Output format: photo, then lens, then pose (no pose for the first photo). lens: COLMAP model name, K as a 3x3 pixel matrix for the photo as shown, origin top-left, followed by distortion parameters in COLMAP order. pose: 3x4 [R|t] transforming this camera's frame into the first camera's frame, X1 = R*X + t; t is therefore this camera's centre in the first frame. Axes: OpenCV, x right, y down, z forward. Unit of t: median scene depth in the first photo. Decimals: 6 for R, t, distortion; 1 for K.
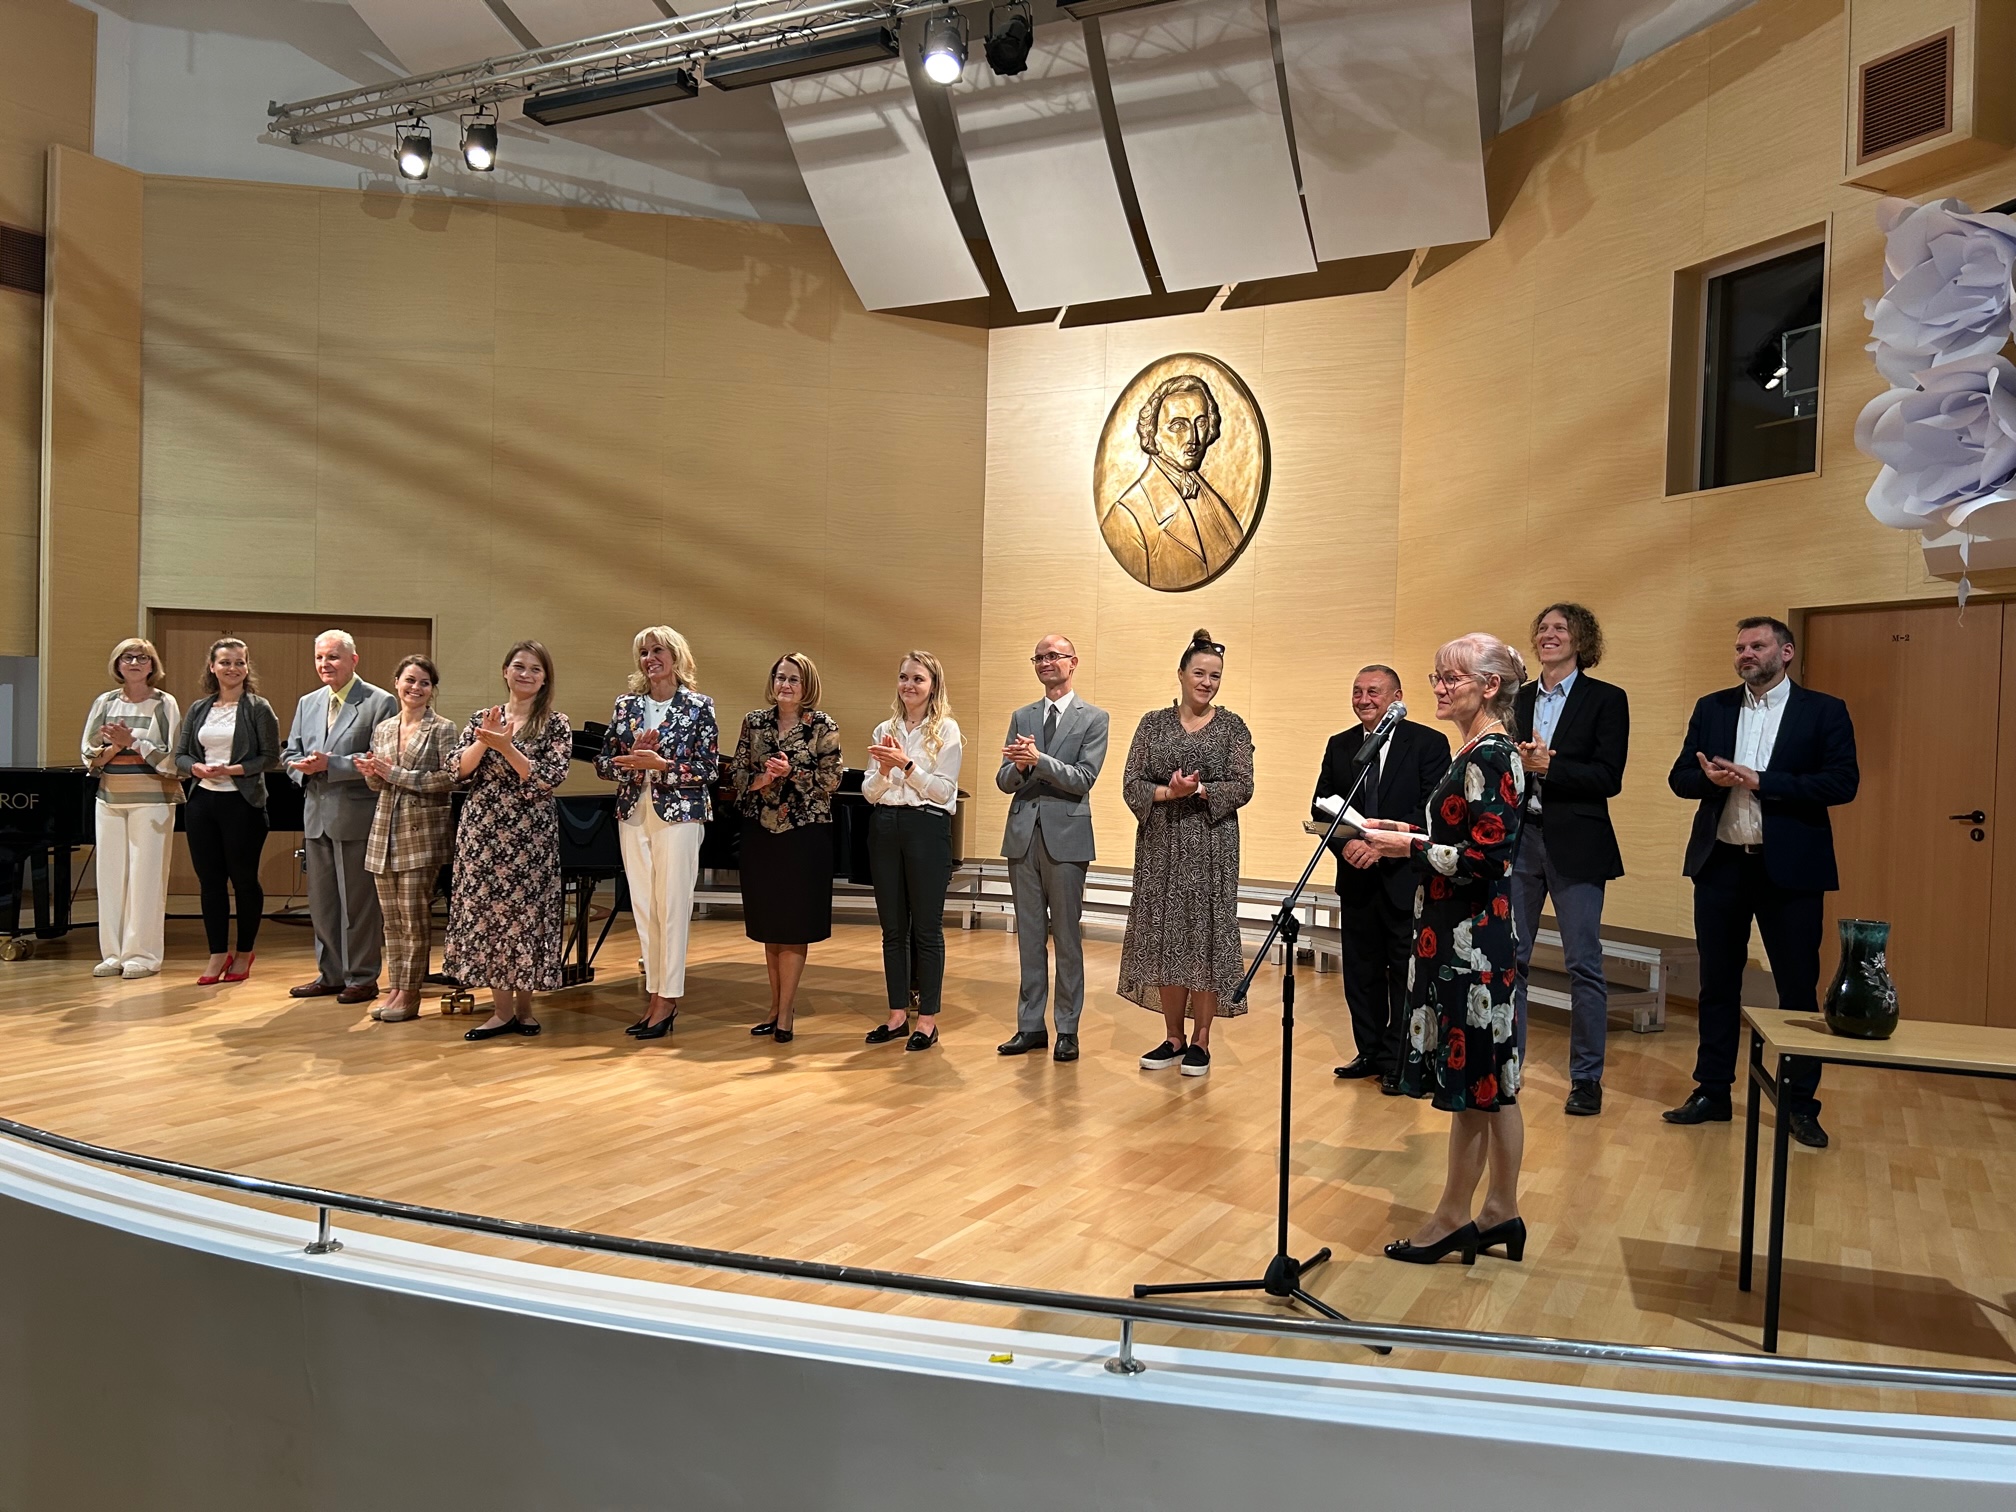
lens RADIAL K [[1499.6, 0, 1012.3], [0, 1499.6, 759.6], [0, 0, 1]] dist [0.063099, -0.070494]
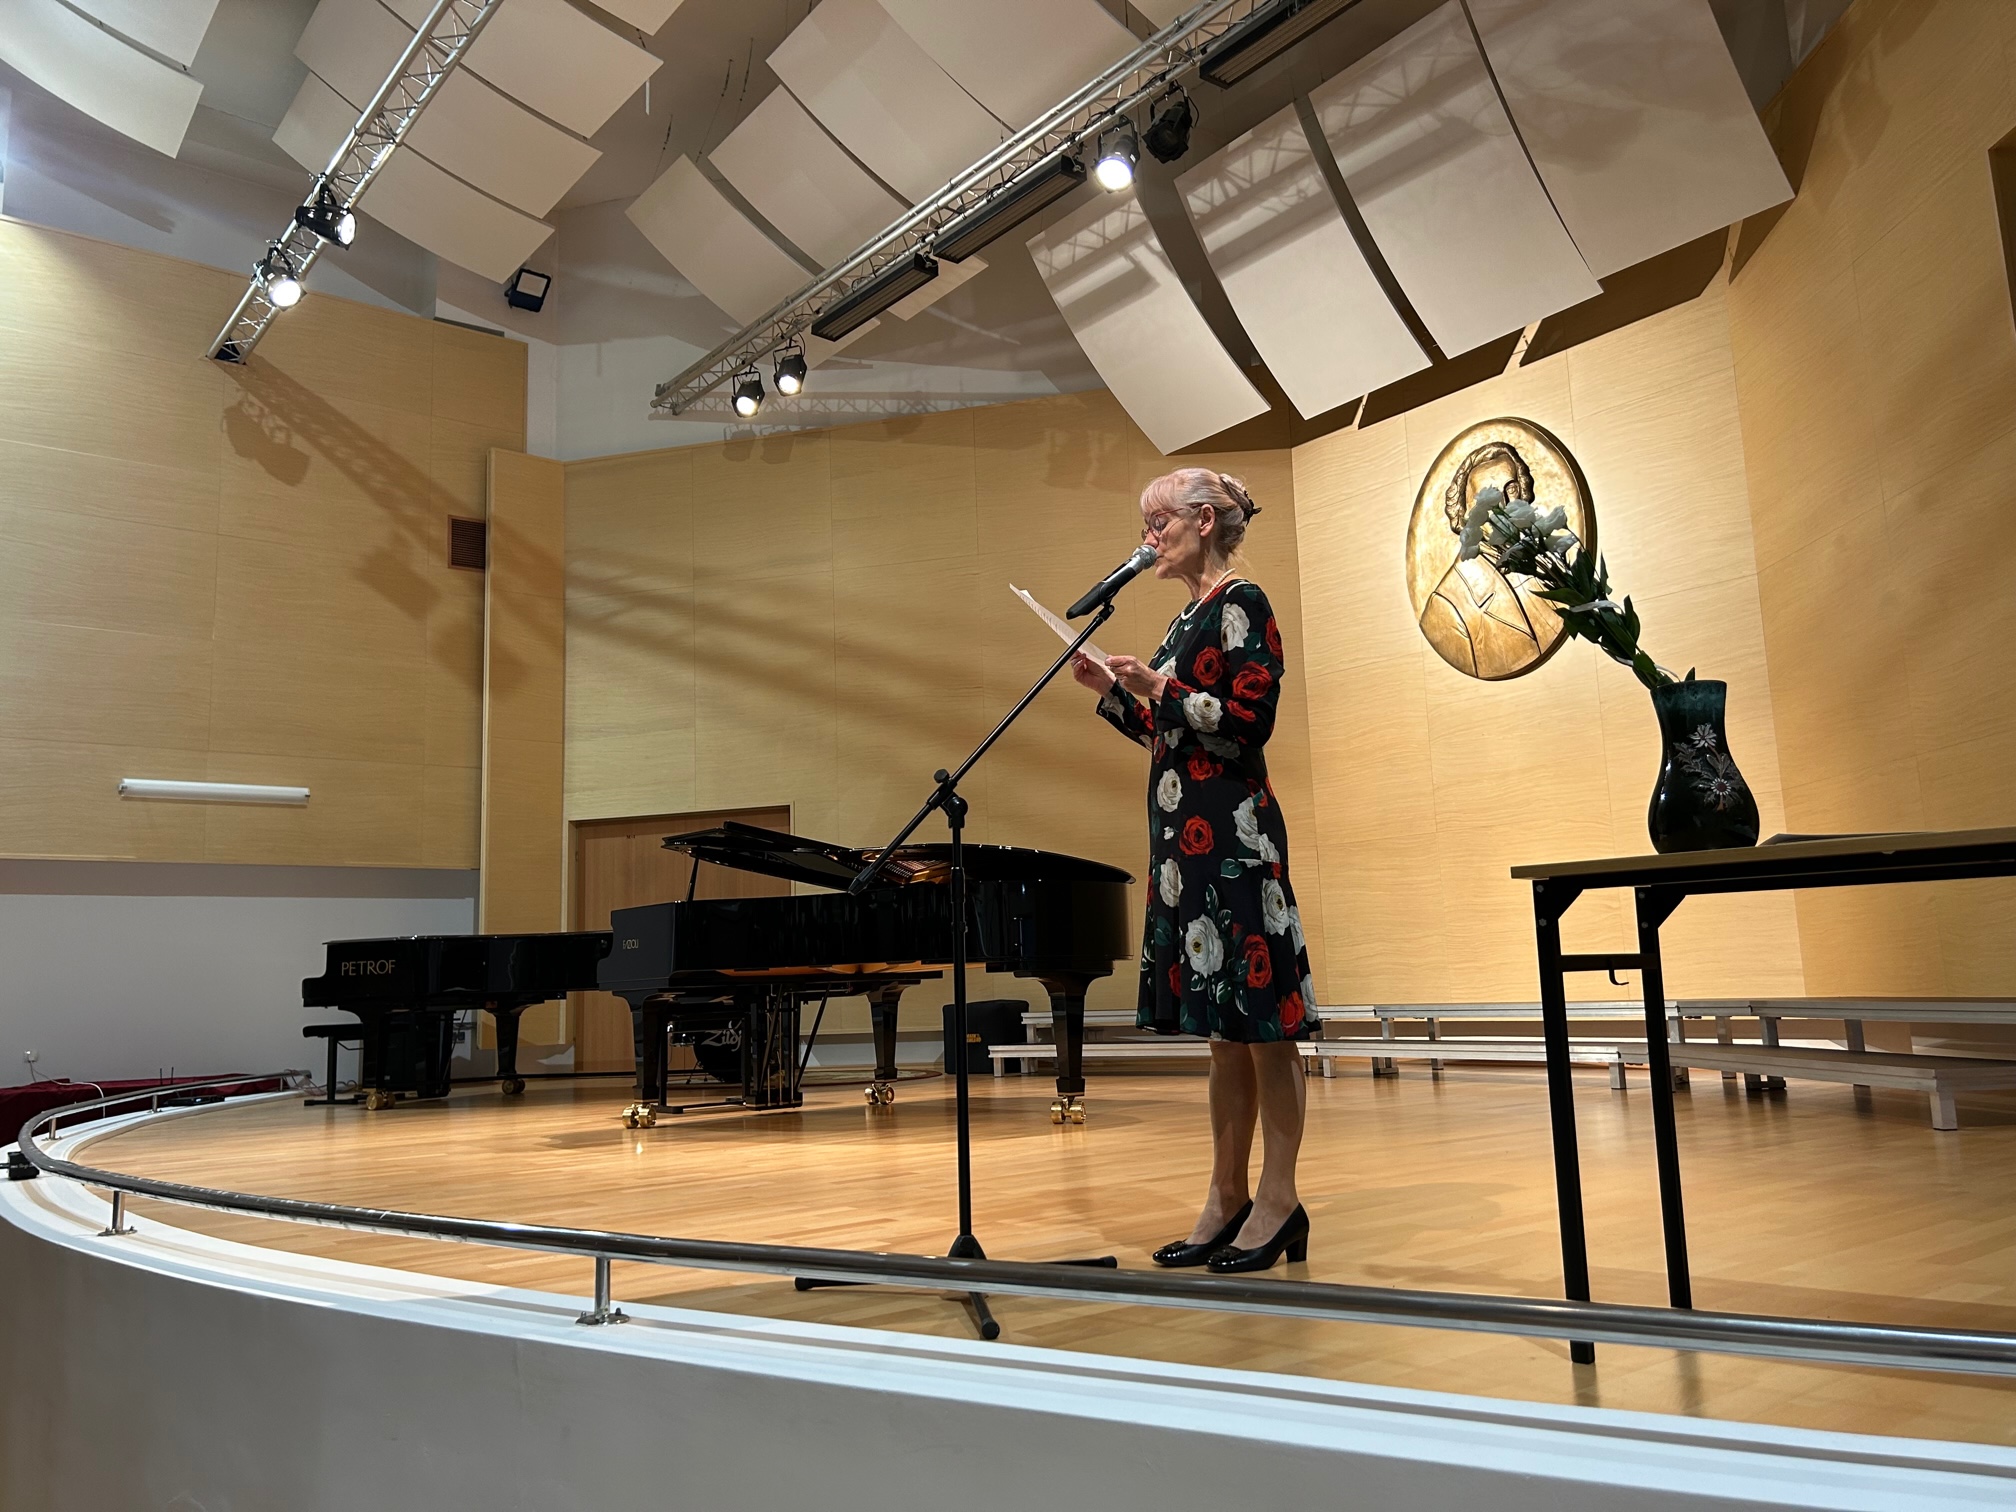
lens RADIAL K [[1499.6, 0, 1012.3], [0, 1499.6, 759.6], [0, 0, 1]] dist [0.063099, -0.070494]
pose [[0.916059, -0.121604, -0.382162, 0.178082], [0.054041, 0.981659, -0.182826, 0.080728], [0.397385, 0.146827, 0.905830, 0.098064]]
